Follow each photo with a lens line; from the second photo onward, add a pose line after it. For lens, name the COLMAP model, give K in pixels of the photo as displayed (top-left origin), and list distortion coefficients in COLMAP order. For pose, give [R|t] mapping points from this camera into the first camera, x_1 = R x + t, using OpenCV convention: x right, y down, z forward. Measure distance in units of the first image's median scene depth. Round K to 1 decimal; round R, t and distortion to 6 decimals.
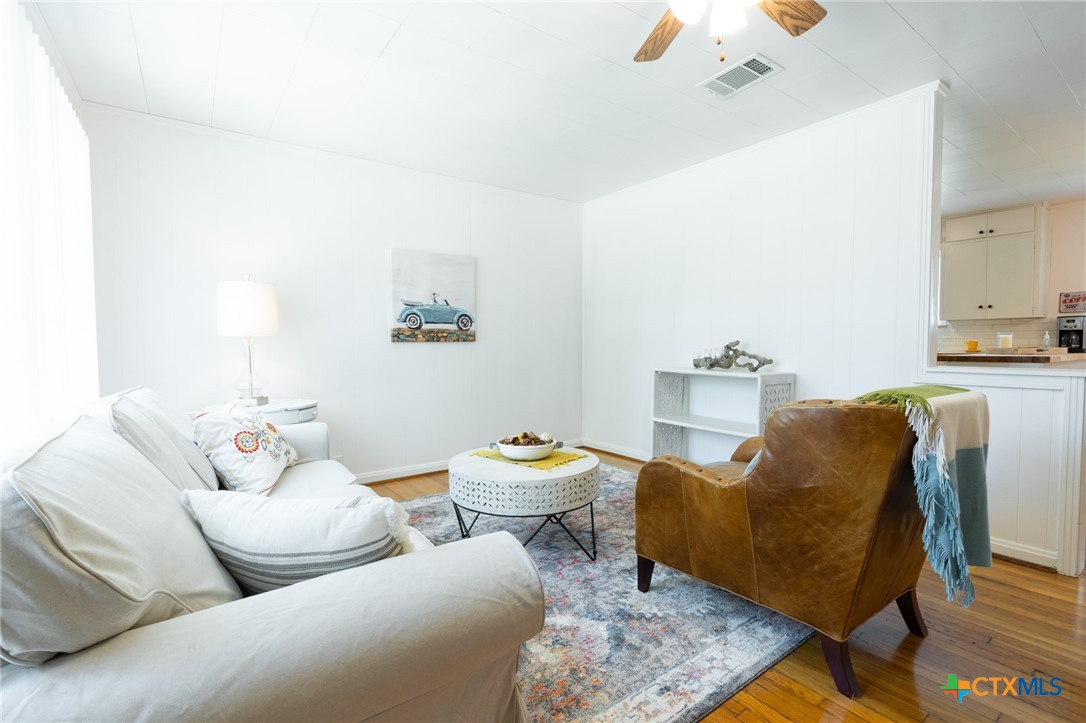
lens RADIAL K [[492.4, 0, 555.6], [0, 492.4, 360.5], [0, 0, 1]] dist [-0.013738, 0.001324]
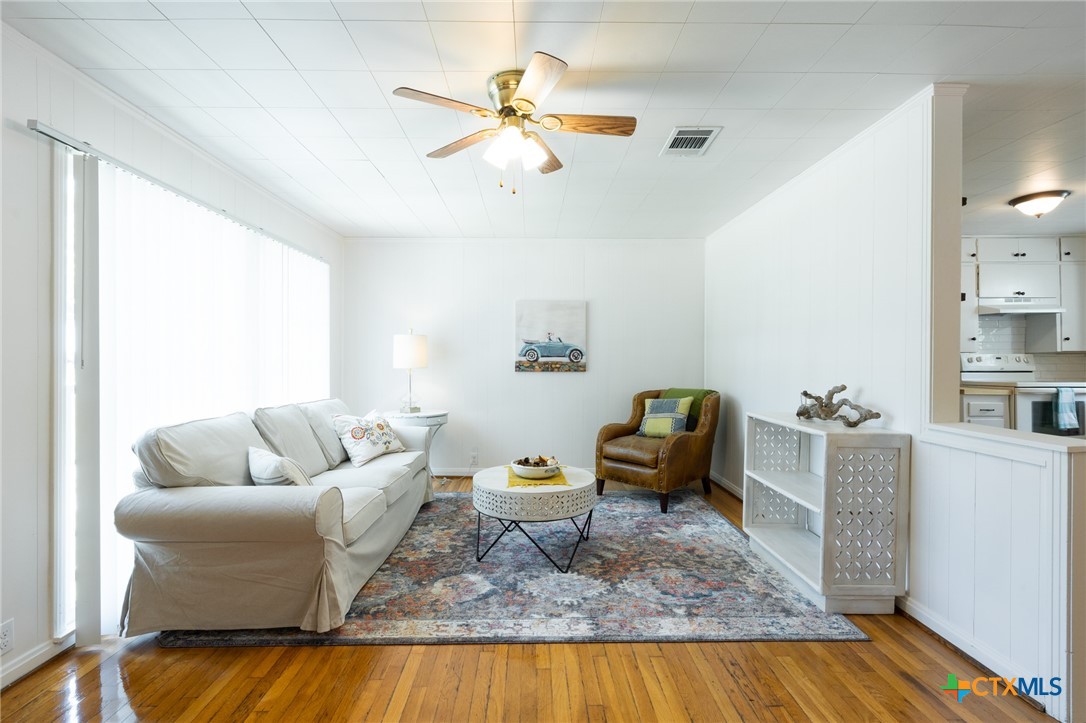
lens RADIAL K [[492.4, 0, 539.9], [0, 492.4, 361.2], [0, 0, 1]] dist [-0.013738, 0.001324]
pose [[0.822160, 0.011028, -0.569149, 0.460614], [-0.029947, 0.999266, -0.023898, -0.034916], [0.568468, 0.036693, 0.821887, -0.043456]]
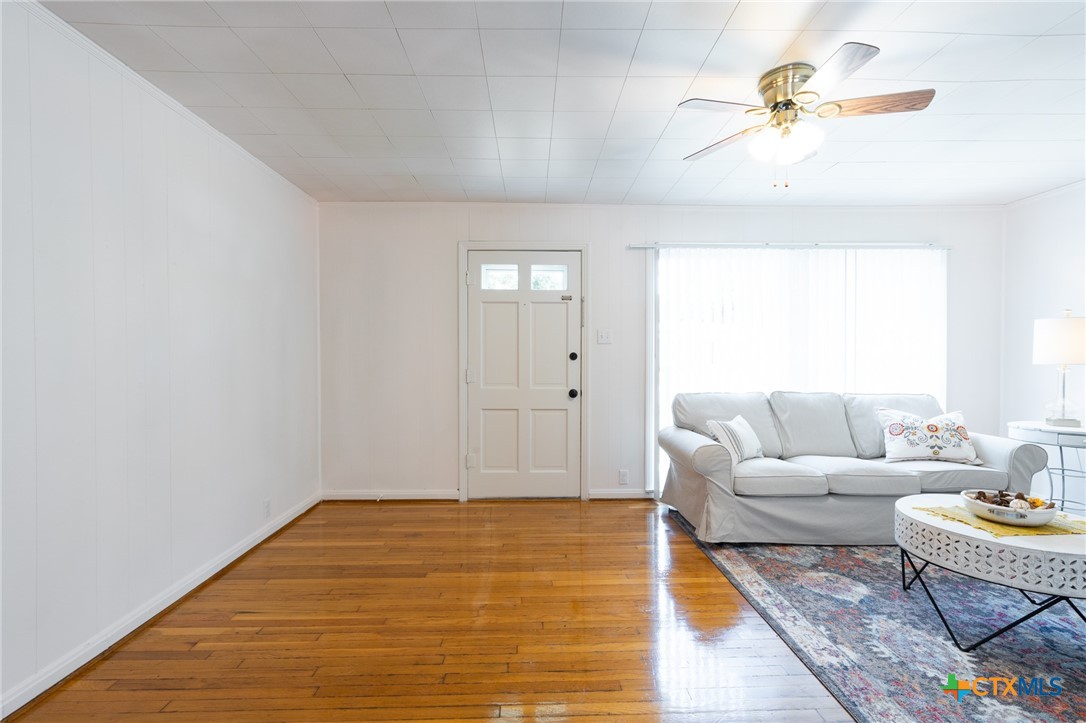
lens RADIAL K [[492.4, 0, 541.0], [0, 492.4, 355.9], [0, 0, 1]] dist [-0.013738, 0.001324]
pose [[-0.559397, 0.020044, -0.828658, 0.747666], [-0.020507, 0.999067, 0.038009, -0.065824], [0.828646, 0.038256, -0.558464, 0.466943]]
